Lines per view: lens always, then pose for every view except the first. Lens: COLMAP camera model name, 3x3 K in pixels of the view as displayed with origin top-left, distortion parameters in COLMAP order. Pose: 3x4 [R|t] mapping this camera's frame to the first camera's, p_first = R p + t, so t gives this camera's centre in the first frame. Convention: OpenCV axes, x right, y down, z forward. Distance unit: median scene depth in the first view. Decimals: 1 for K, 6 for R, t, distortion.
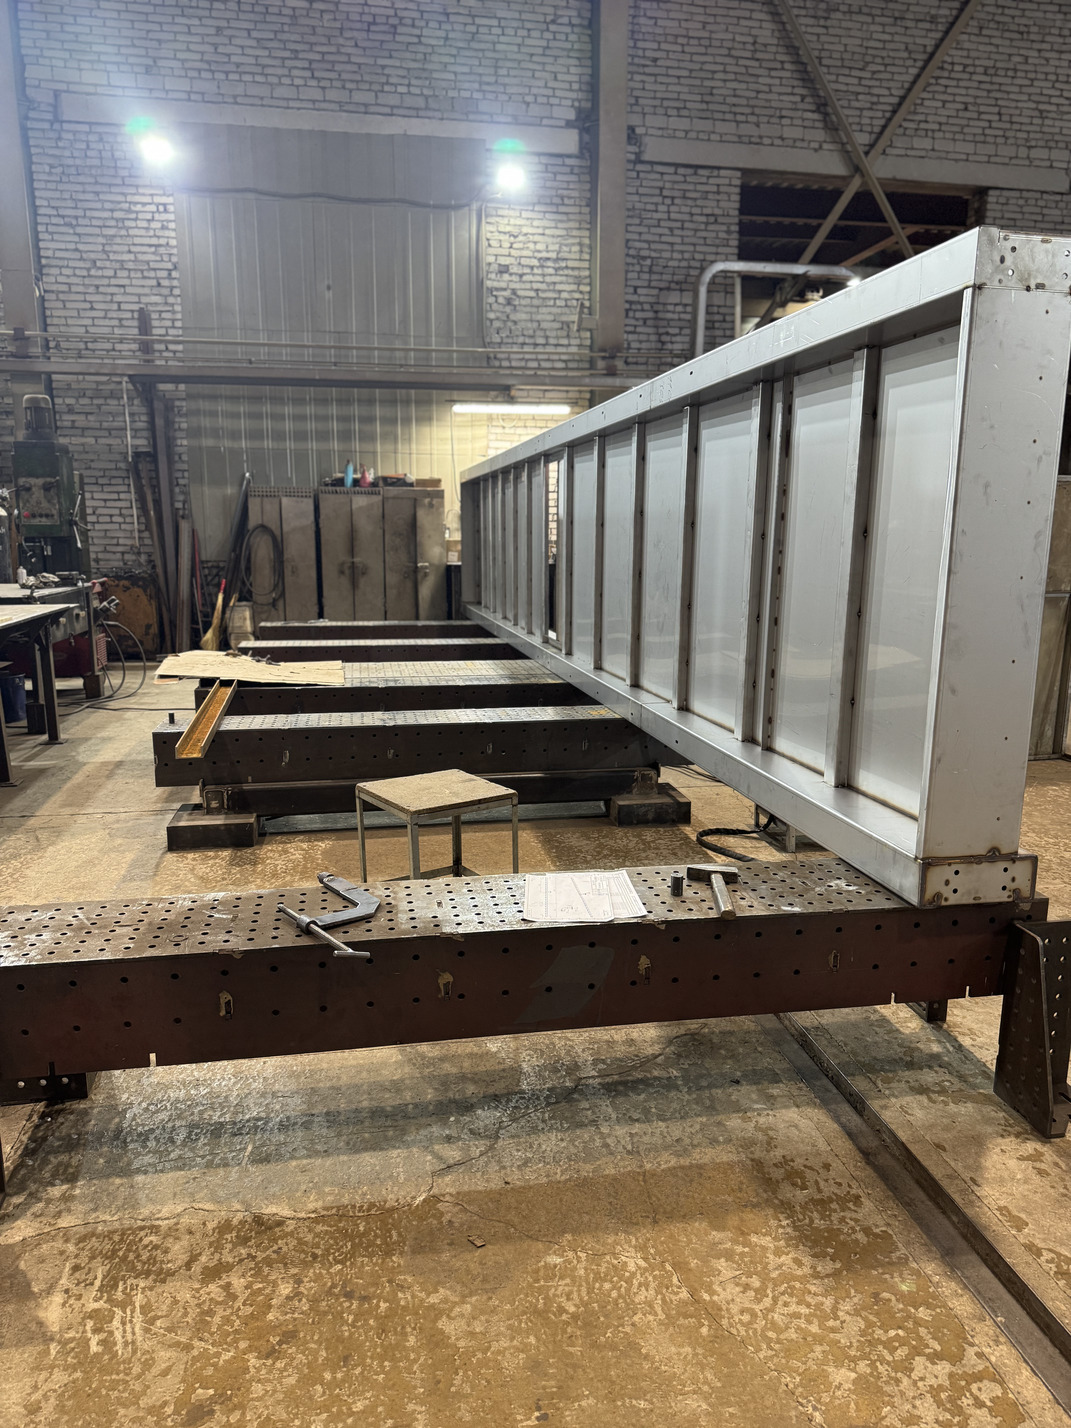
lens RADIAL K [[1006.3, 0, 536.9], [0, 1006.3, 719.0], [0, 0, 1]] dist [-0.006605, -0.003998]
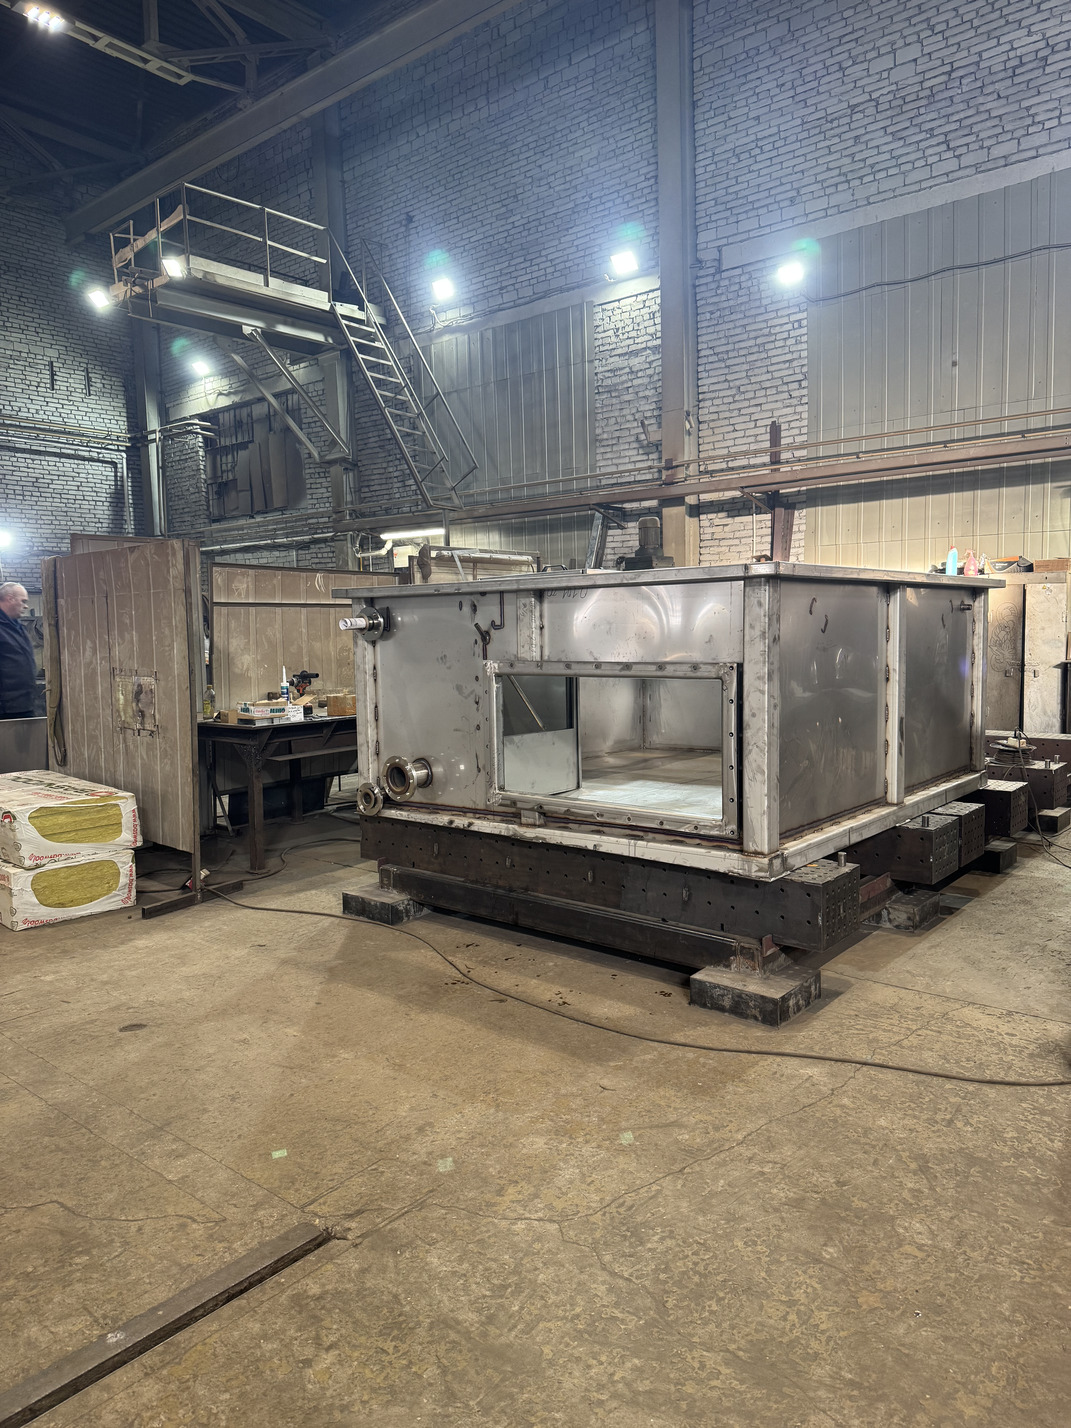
lens RADIAL K [[1006.3, 0, 536.7], [0, 1006.3, 713.2], [0, 0, 1]] dist [-0.006605, -0.003998]
pose [[0.669451, 0.035560, -0.742005, 0.234836], [-0.106568, 0.993119, -0.048552, -0.028172], [0.735173, 0.111577, 0.668634, 0.147219]]
